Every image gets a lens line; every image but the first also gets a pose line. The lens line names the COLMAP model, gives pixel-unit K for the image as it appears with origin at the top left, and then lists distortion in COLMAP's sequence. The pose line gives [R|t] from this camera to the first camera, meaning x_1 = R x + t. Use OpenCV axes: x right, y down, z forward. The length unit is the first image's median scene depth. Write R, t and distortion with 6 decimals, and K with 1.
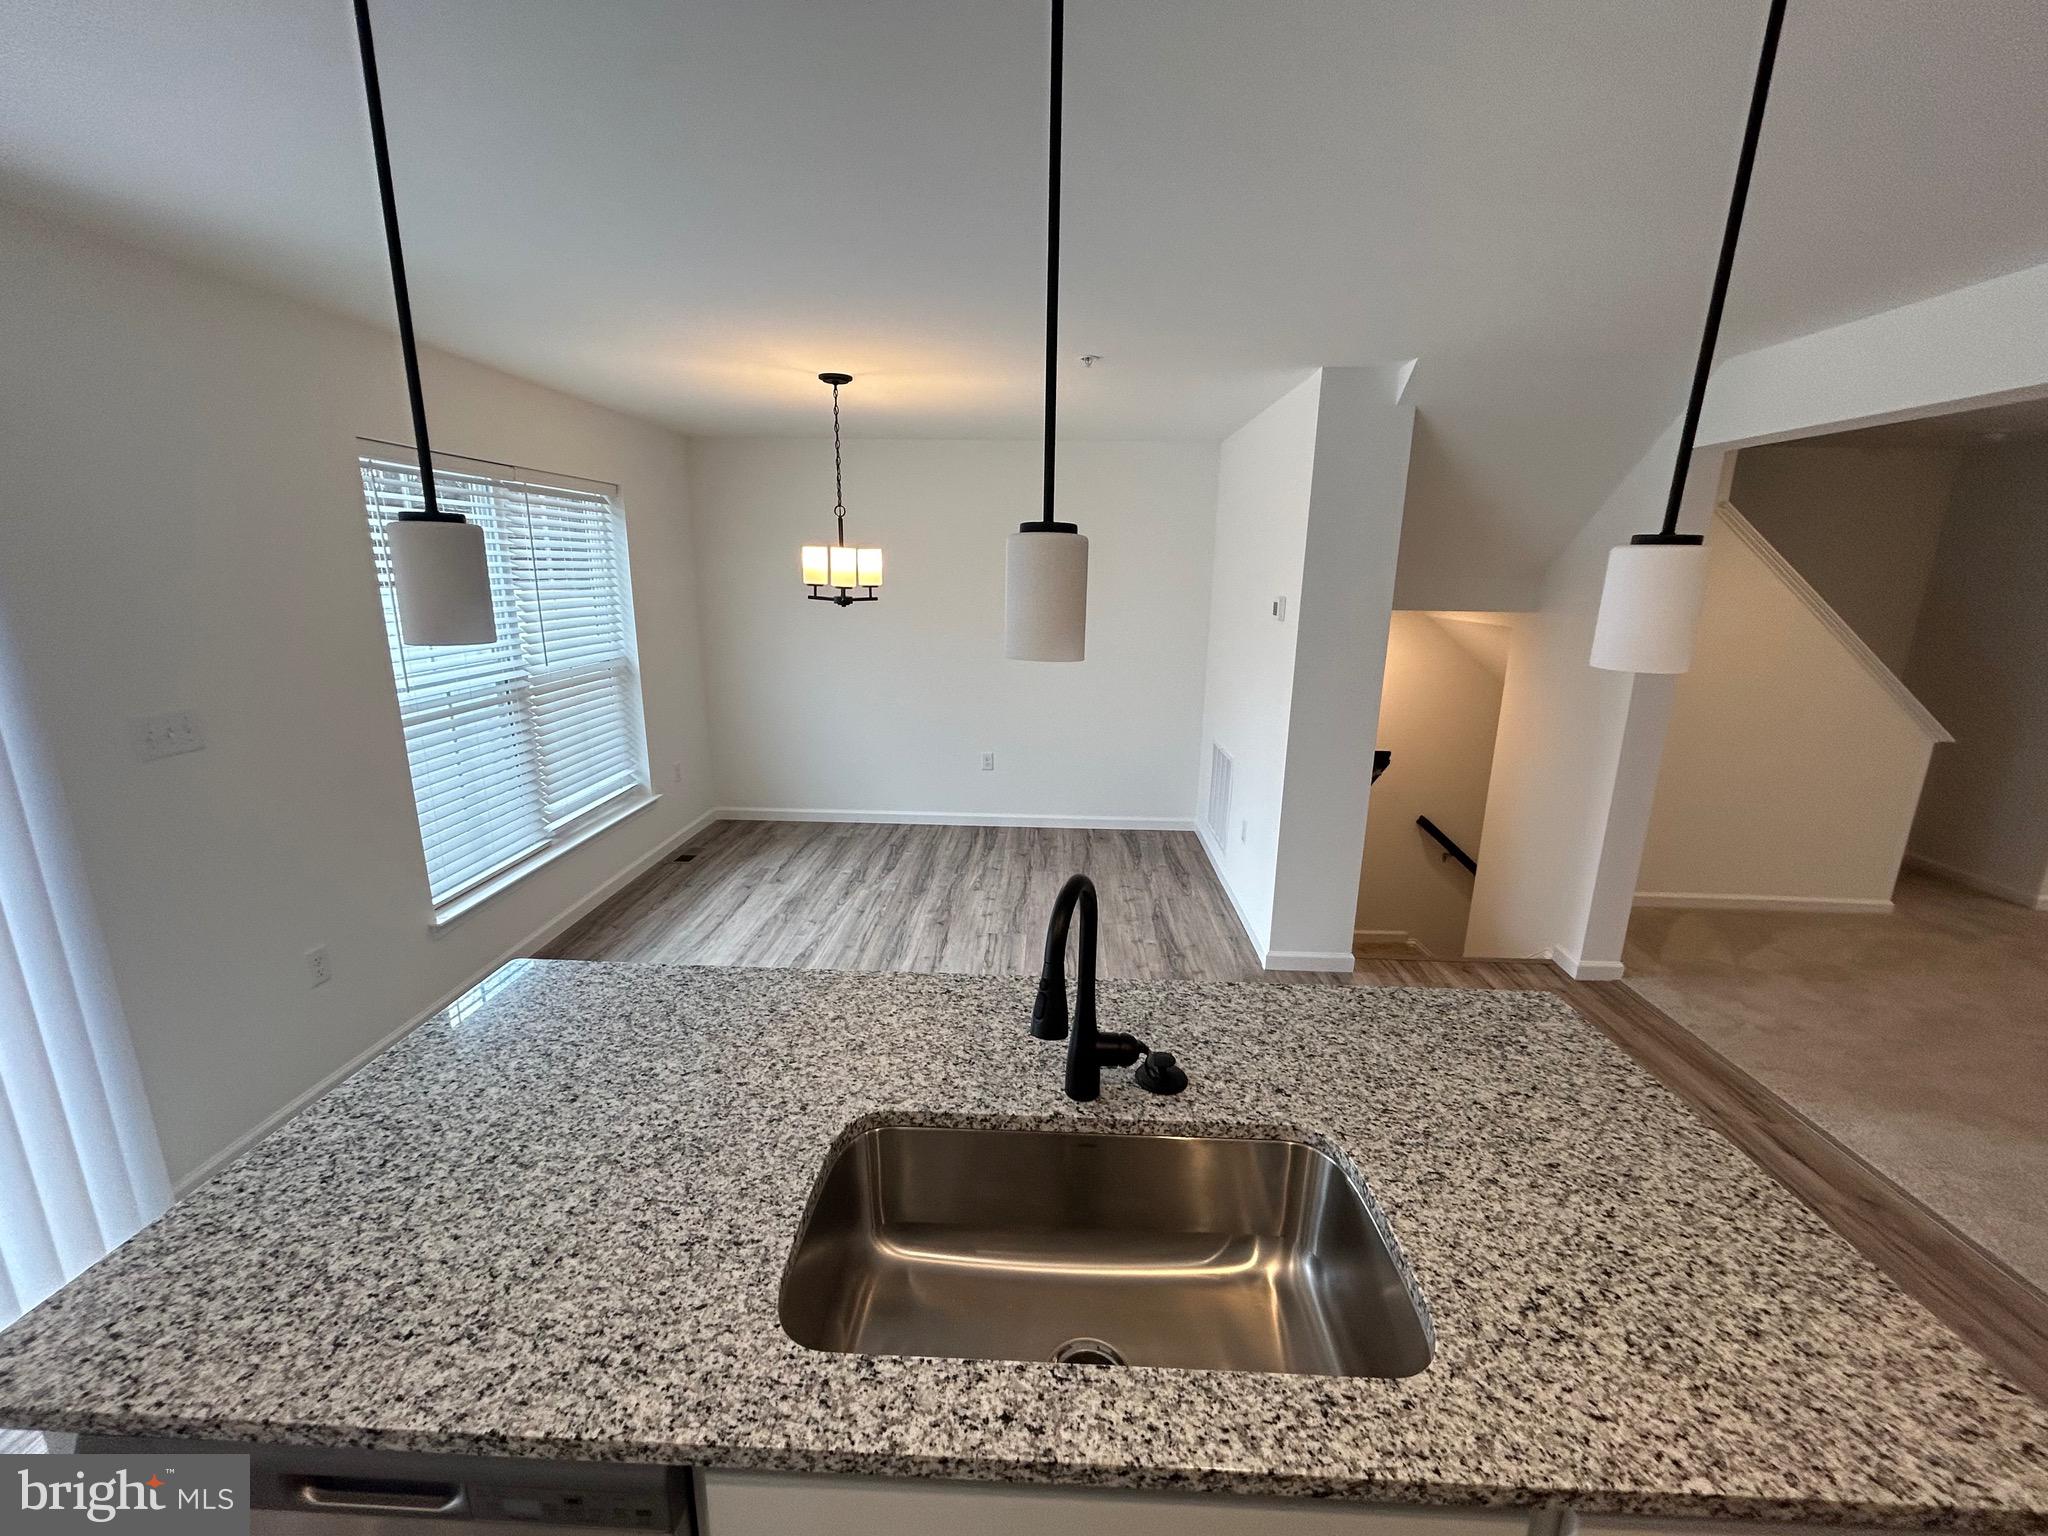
lens RADIAL K [[830.8, 0, 1032.3], [0, 830.8, 756.8], [0, 0, 1]] dist [-0.000621, 0.000039]
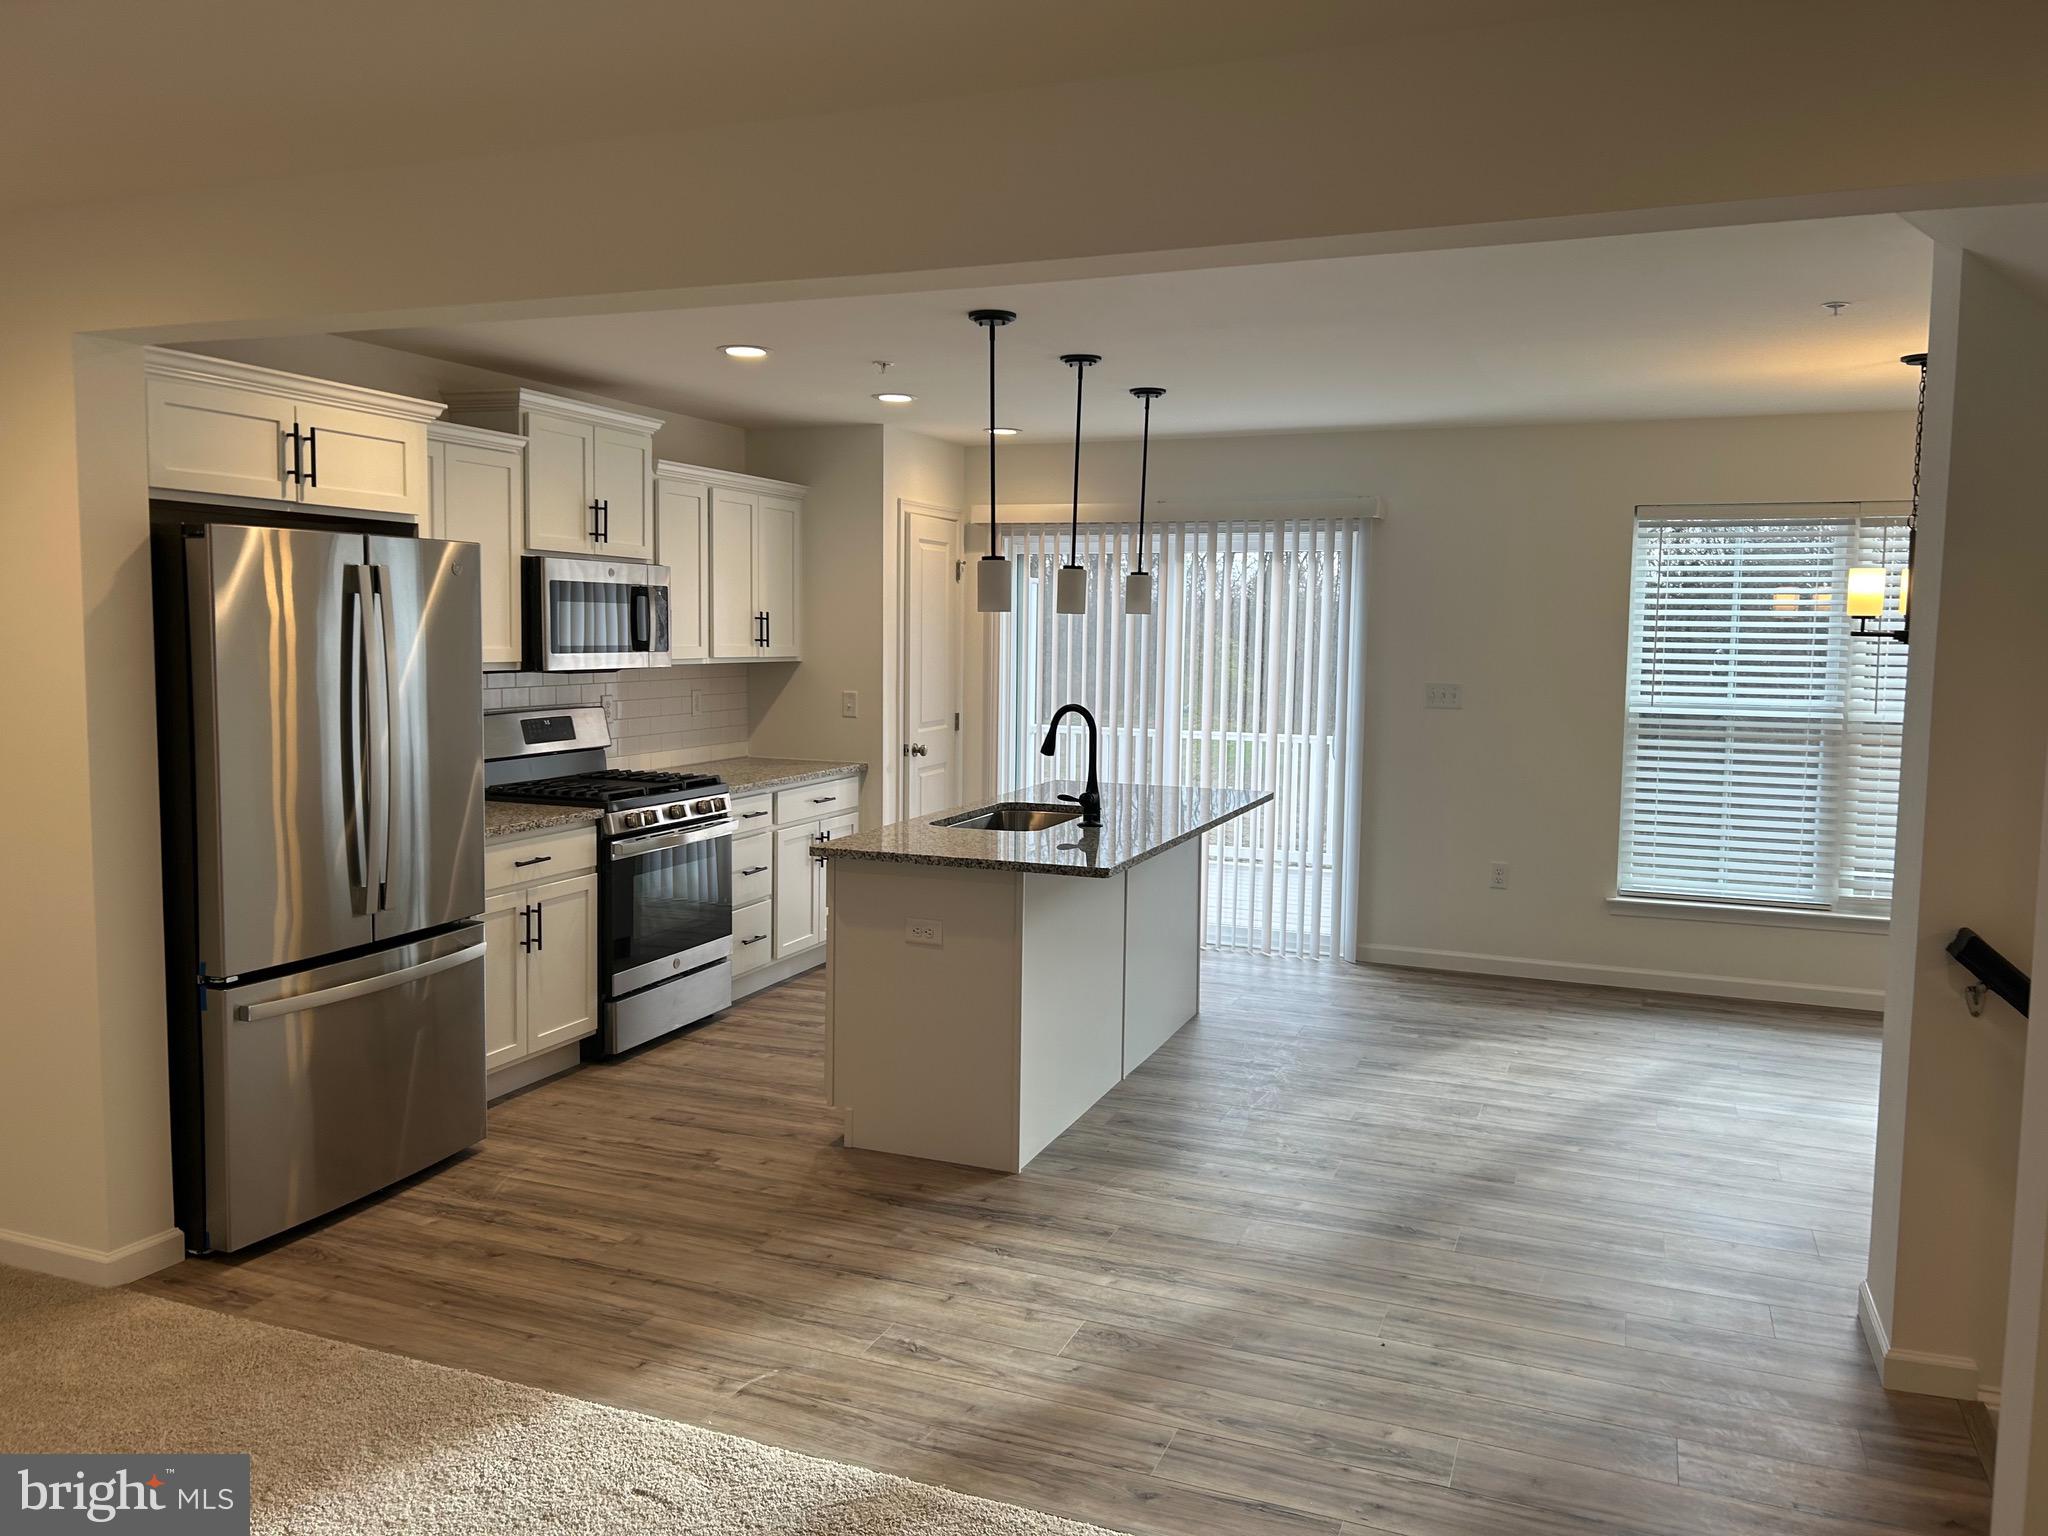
lens RADIAL K [[1541.6, 0, 1007.3], [0, 1541.6, 758.6], [0, 0, 1]] dist [0.054360, -0.049830]
pose [[-0.342858, 0.059227, -0.937518, 4.920496], [-0.233682, 0.961261, 0.146186, -0.356308], [0.909858, 0.269202, -0.315736, 2.676215]]
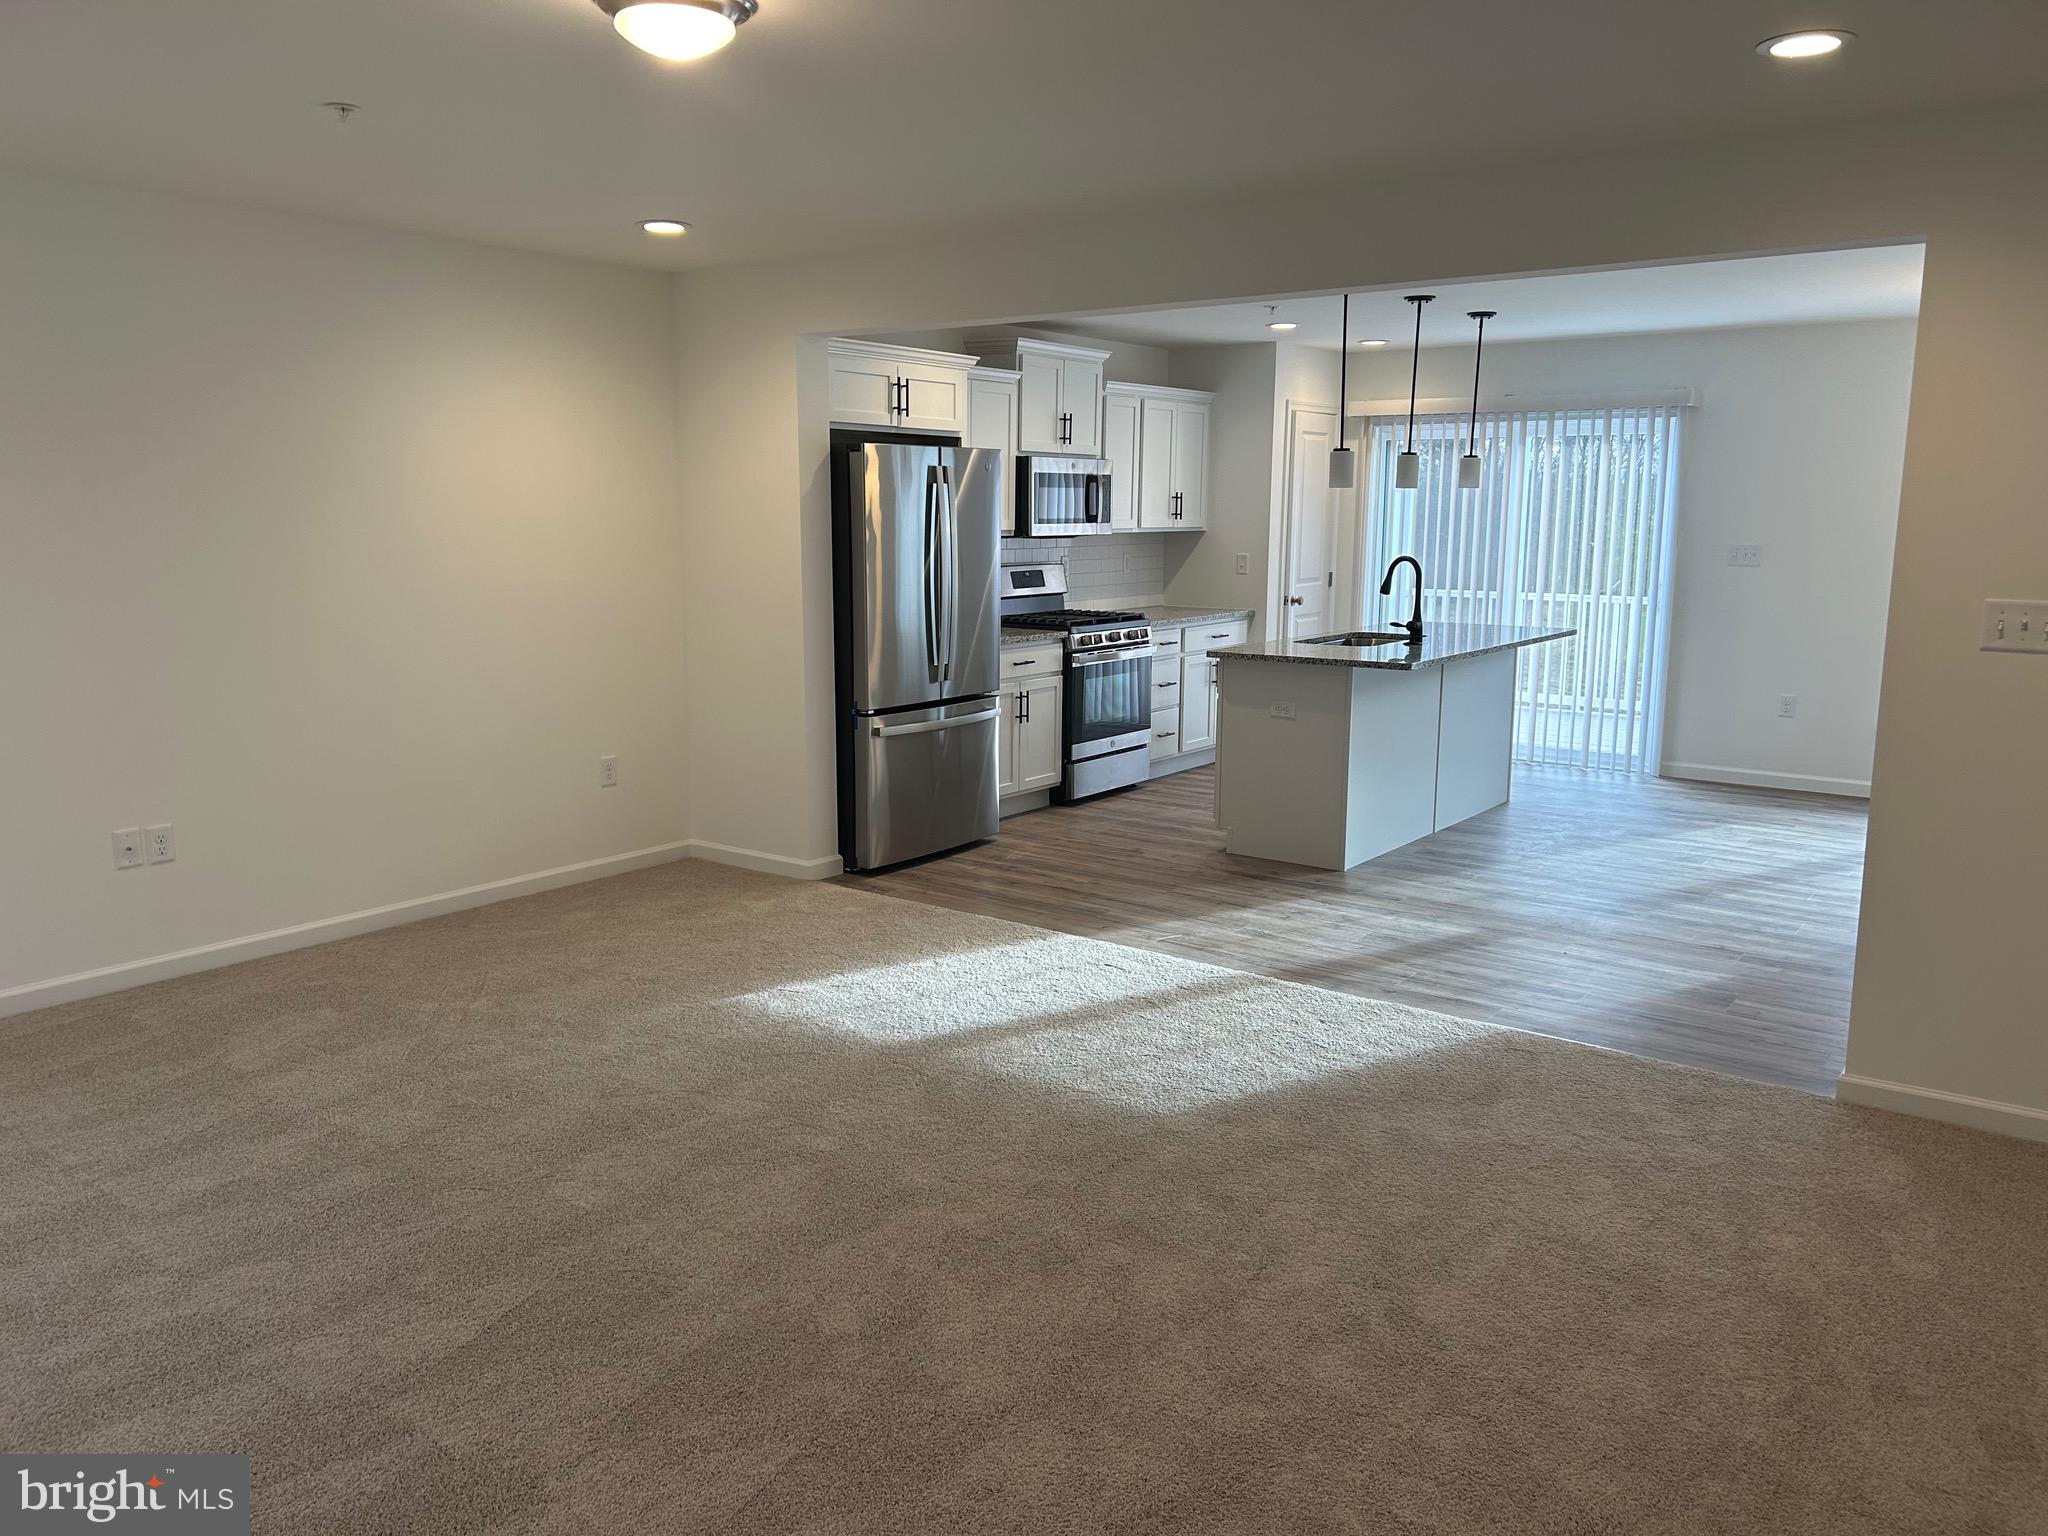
lens RADIAL K [[1541.6, 0, 983.4], [0, 1541.6, 787.7], [0, 0, 1]] dist [0.054360, -0.049830]
pose [[-0.584496, 0.126558, -0.801466, 6.976027], [-0.197615, 0.935814, 0.291891, -0.527170], [0.786964, 0.328991, -0.521970, 3.749645]]
